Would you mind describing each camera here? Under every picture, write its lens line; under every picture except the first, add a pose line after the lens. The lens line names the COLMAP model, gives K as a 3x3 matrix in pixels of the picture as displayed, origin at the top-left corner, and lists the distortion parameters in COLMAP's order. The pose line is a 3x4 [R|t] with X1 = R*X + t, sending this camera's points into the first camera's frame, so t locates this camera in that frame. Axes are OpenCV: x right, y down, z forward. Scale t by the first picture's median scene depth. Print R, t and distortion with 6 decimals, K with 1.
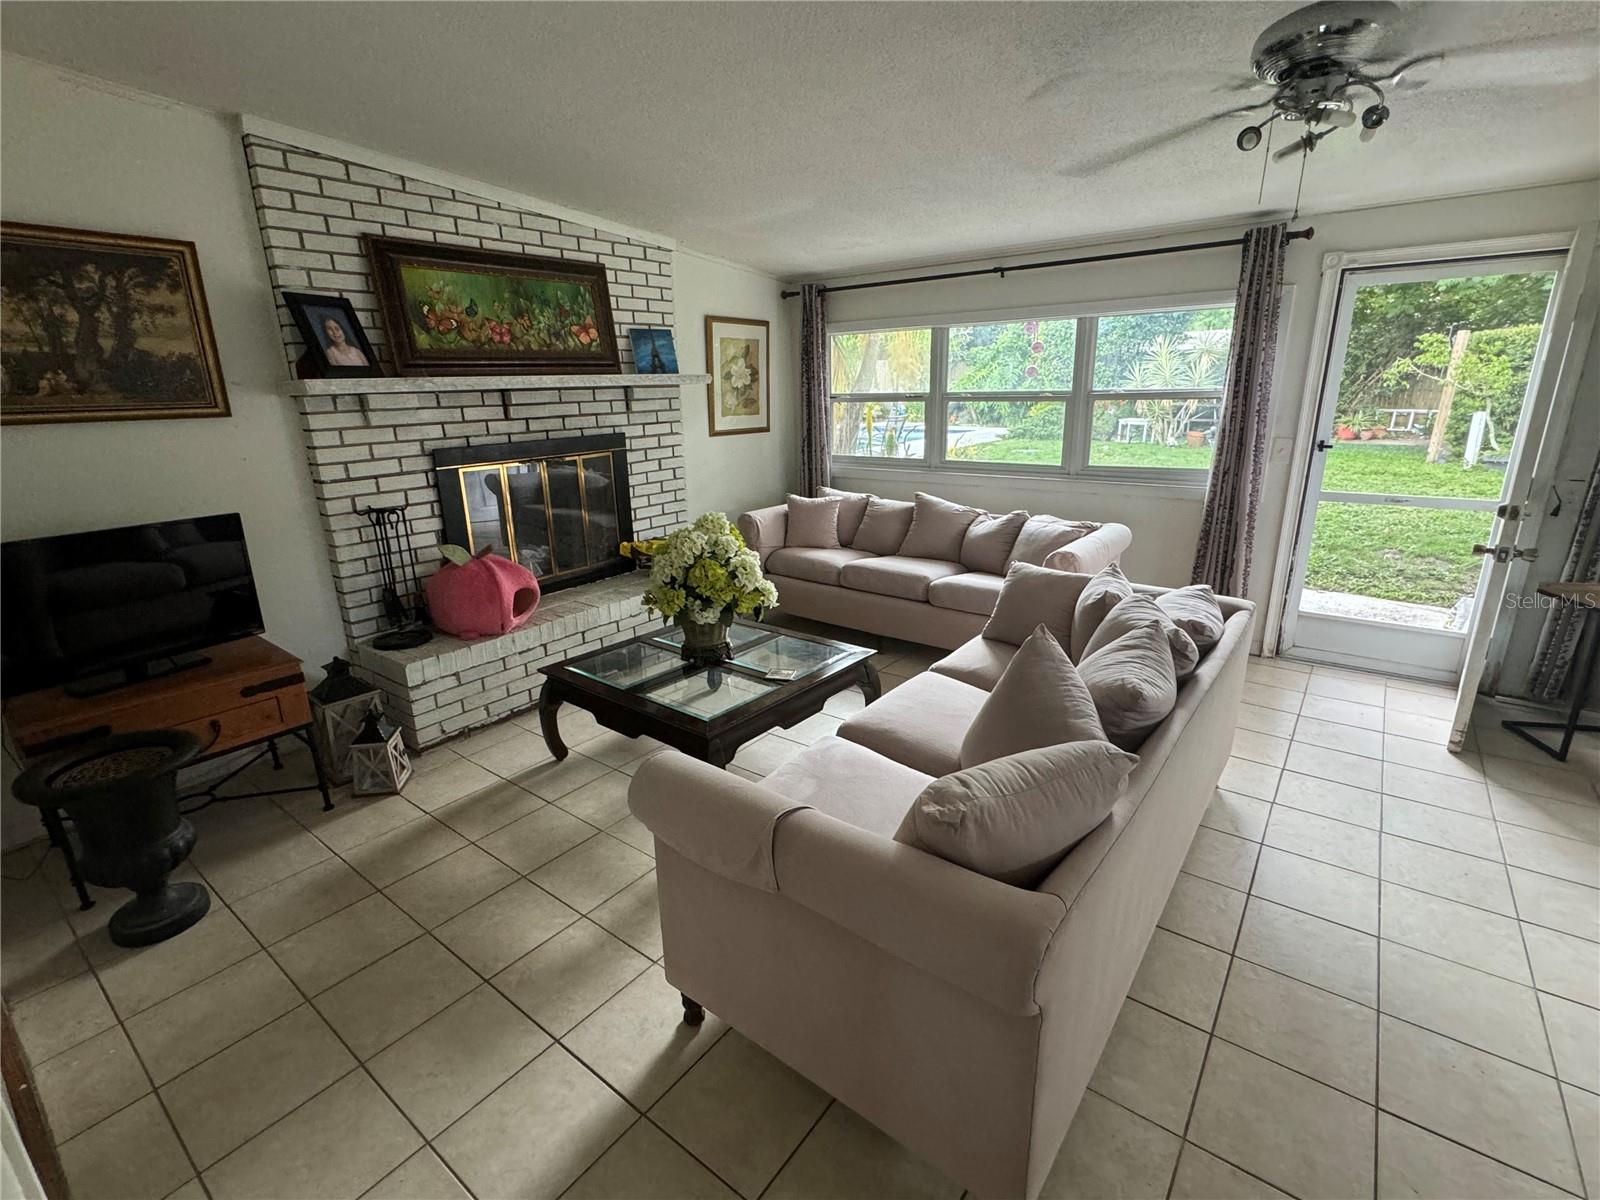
lens RADIAL K [[736.4, 0, 800.8], [0, 736.4, 600.8], [0, 0, 1]] dist [-0.008275, 0.000937]
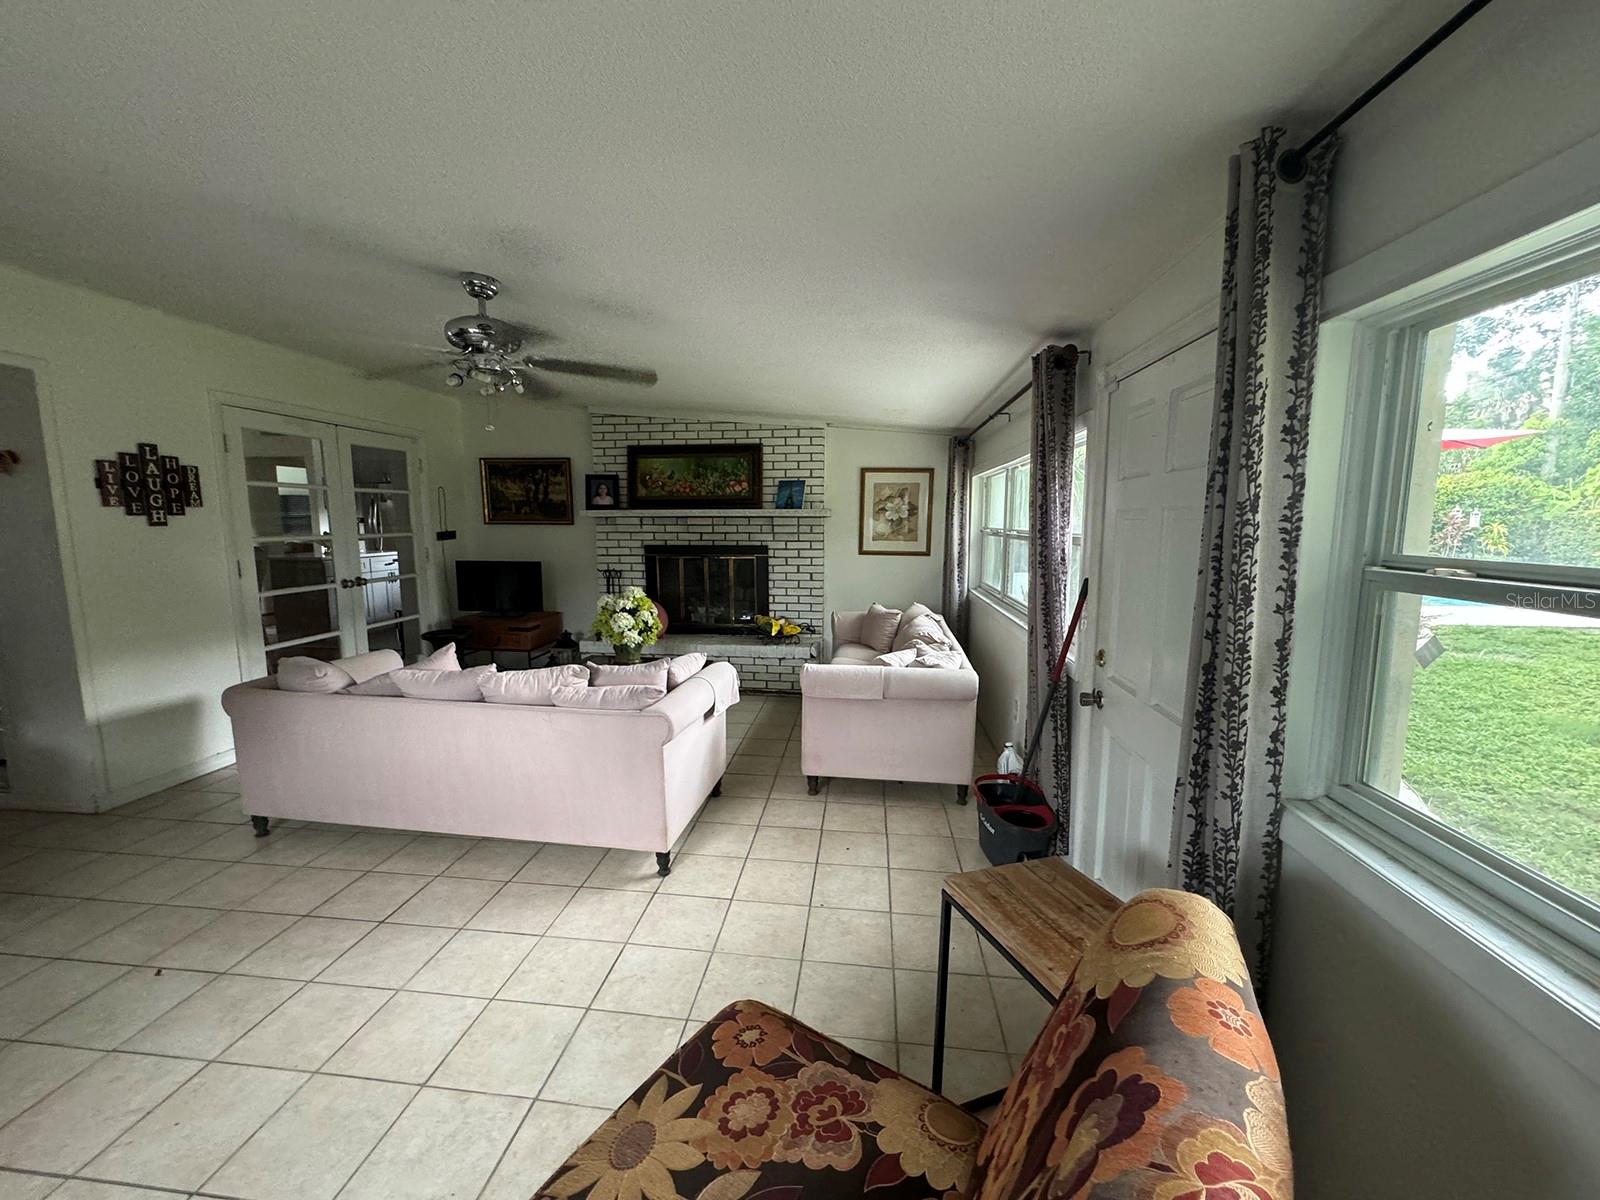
lens RADIAL K [[637.9, 0, 798.5], [0, 637.9, 593.3], [0, 0, 1]] dist [-0.001734, 0.000556]
pose [[0.513128, 0.123675, -0.849355, 1.062105], [-0.255691, 0.966661, -0.013717, -0.145022], [0.819342, 0.224211, 0.527643, 0.411949]]
